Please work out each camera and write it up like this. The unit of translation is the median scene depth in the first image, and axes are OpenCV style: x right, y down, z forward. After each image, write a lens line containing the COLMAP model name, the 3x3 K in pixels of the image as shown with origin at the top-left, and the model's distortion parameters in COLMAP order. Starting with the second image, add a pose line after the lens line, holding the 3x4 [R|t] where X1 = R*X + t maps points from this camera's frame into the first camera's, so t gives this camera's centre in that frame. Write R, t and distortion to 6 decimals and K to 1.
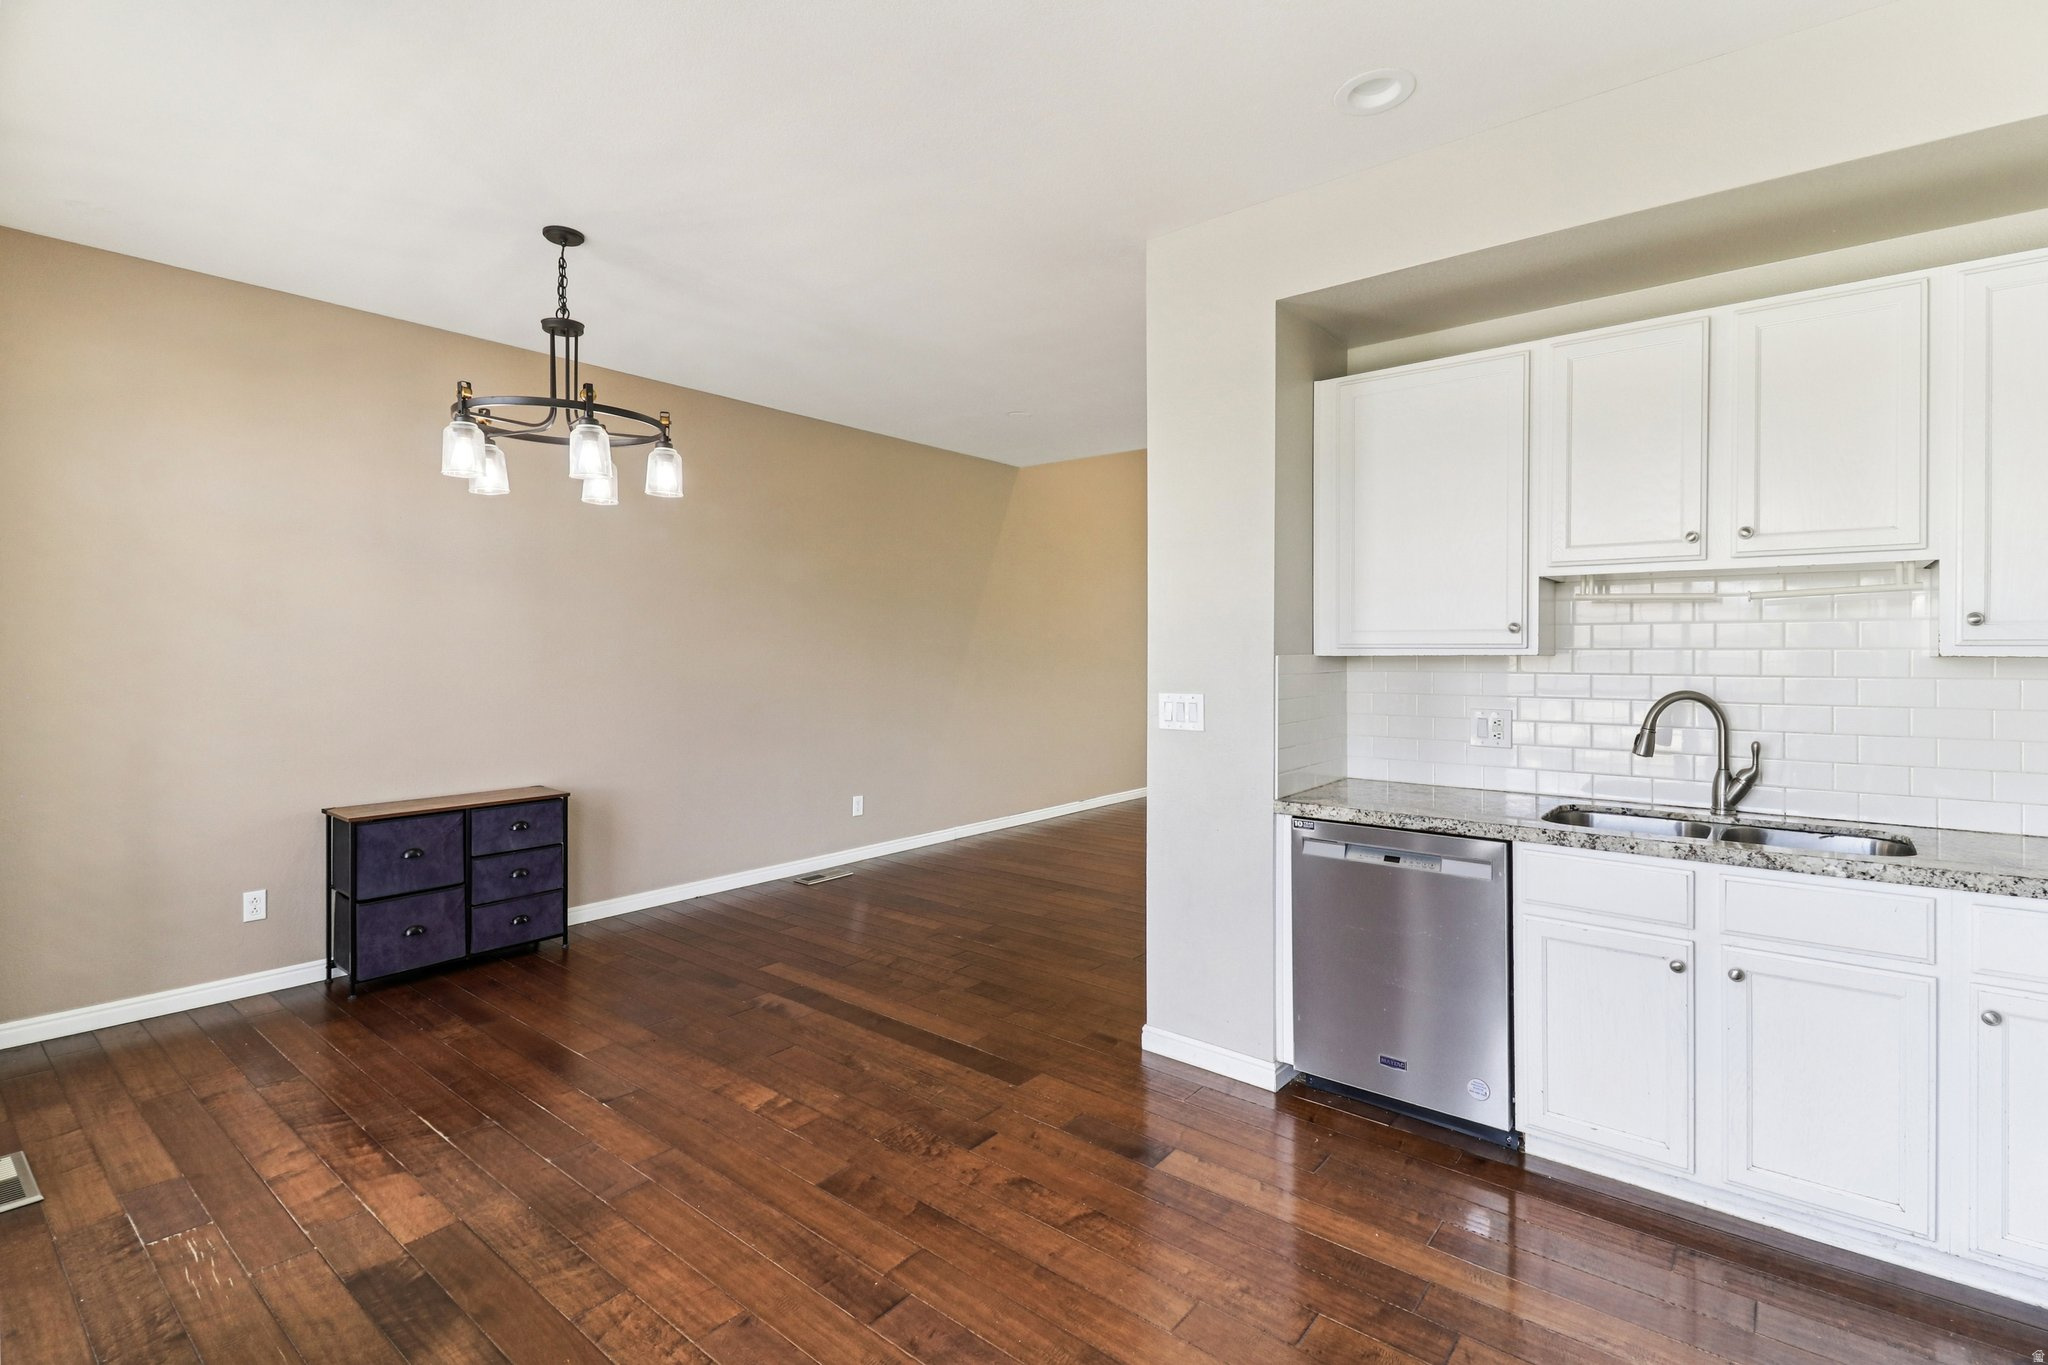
lens RADIAL K [[932.2, 0, 1027.7], [0, 932.2, 651.3], [0, 0, 1]] dist [-0.002264, -0.001303]
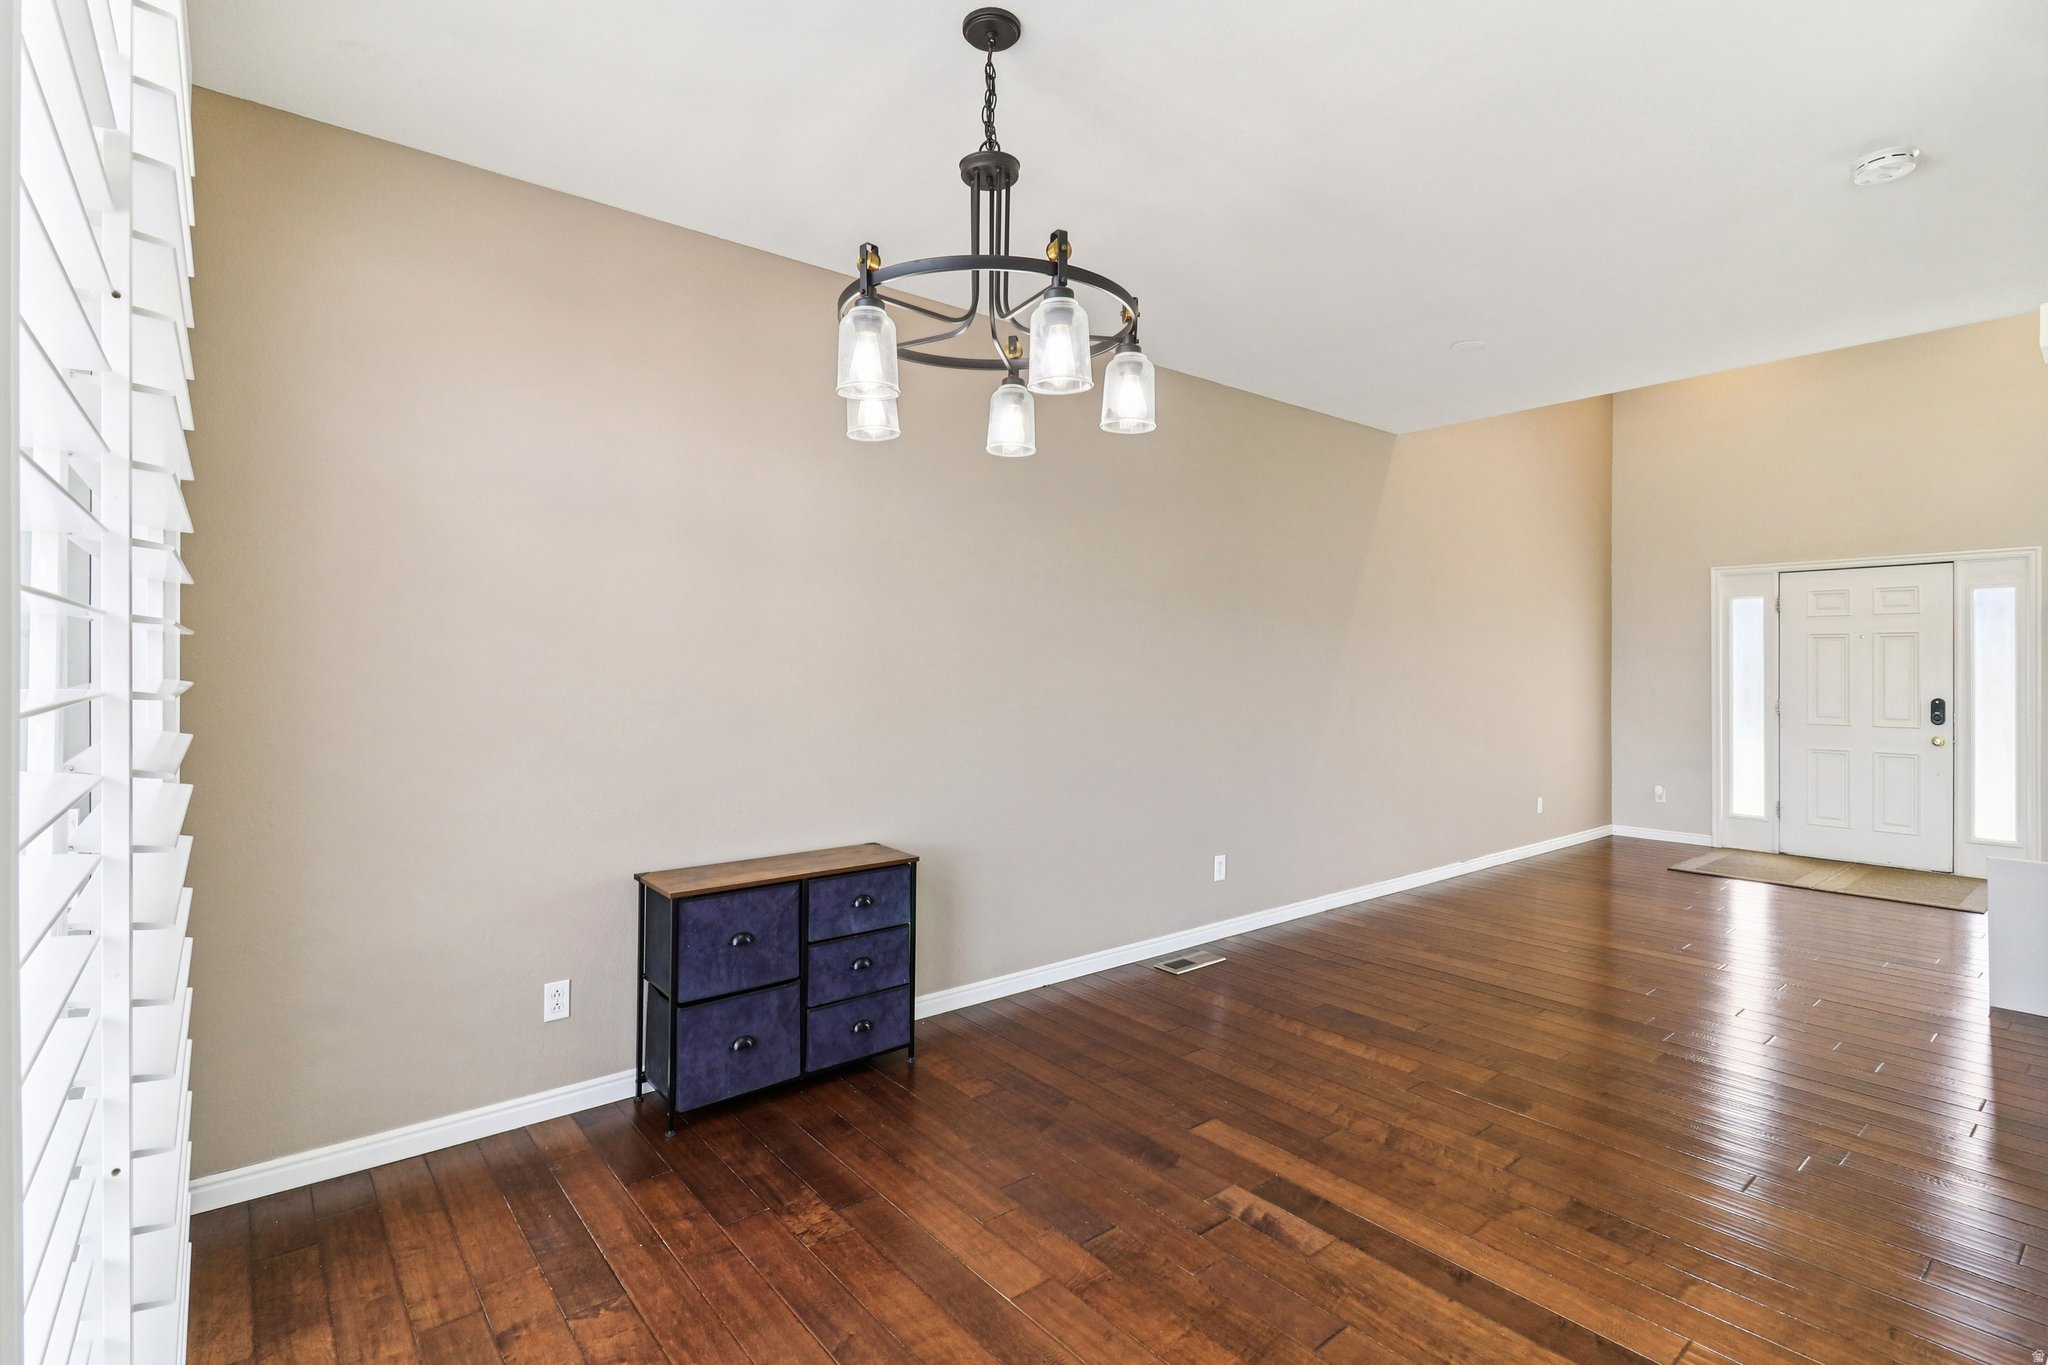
lens RADIAL K [[953.5, 0, 1029.6], [0, 953.5, 655.7], [0, 0, 1]] dist [0.003948, -0.000550]
pose [[0.977786, -0.000207, -0.209606, -0.272314], [-0.002718, 0.999903, -0.013665, -0.000700], [0.209588, 0.013931, 0.977690, 0.294039]]
